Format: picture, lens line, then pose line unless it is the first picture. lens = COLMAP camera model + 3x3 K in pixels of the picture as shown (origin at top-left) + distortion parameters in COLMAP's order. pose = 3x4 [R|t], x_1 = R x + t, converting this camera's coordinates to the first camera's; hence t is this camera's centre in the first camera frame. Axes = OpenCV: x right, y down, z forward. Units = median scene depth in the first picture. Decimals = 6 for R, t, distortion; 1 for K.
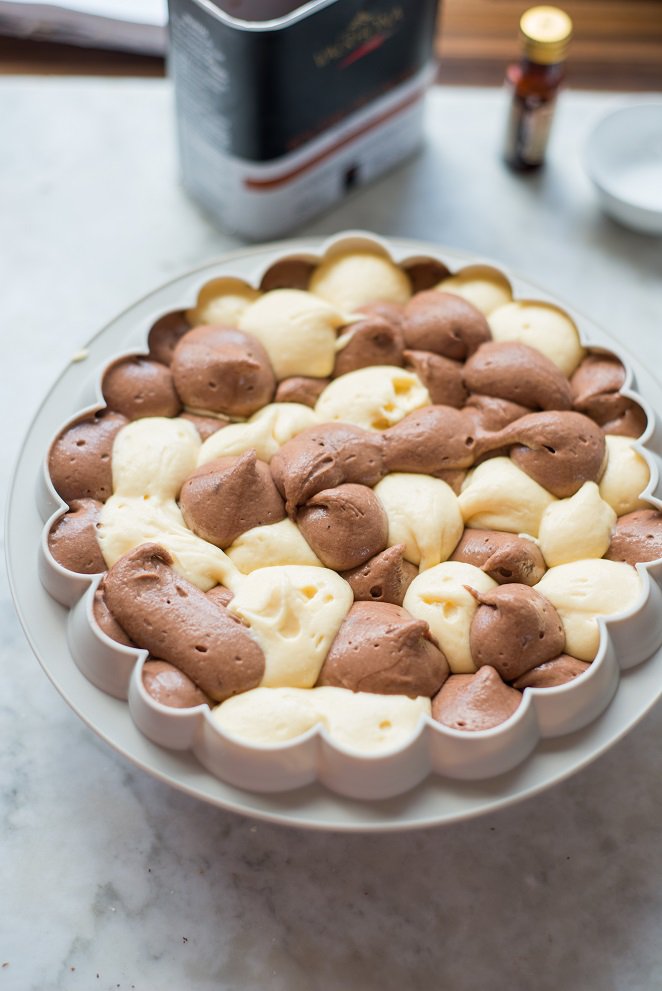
lens RADIAL K [[1803.6, 0, 331.0], [0, 1803.6, 495.5], [0, 0, 1]] dist [0.022388, -0.247483]
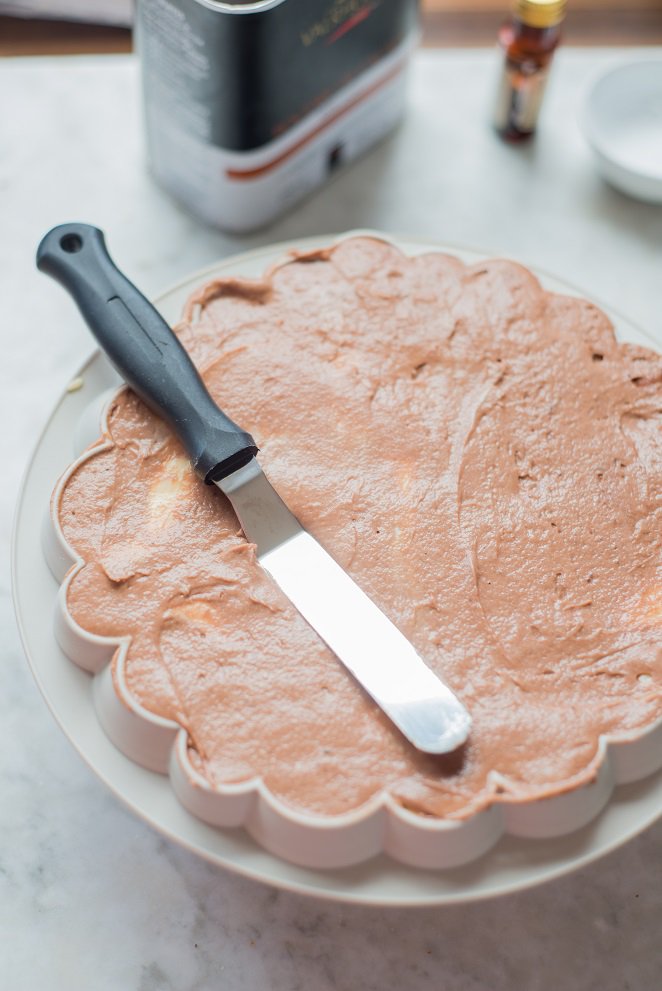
lens RADIAL K [[1803.6, 0, 331.0], [0, 1803.6, 495.5], [0, 0, 1]] dist [0.022388, -0.247483]
pose [[0.995656, -0.060959, 0.070385, -0.079115], [0.056313, 0.996216, 0.066204, -0.077133], [-0.074154, -0.061953, 0.995321, 0.081474]]
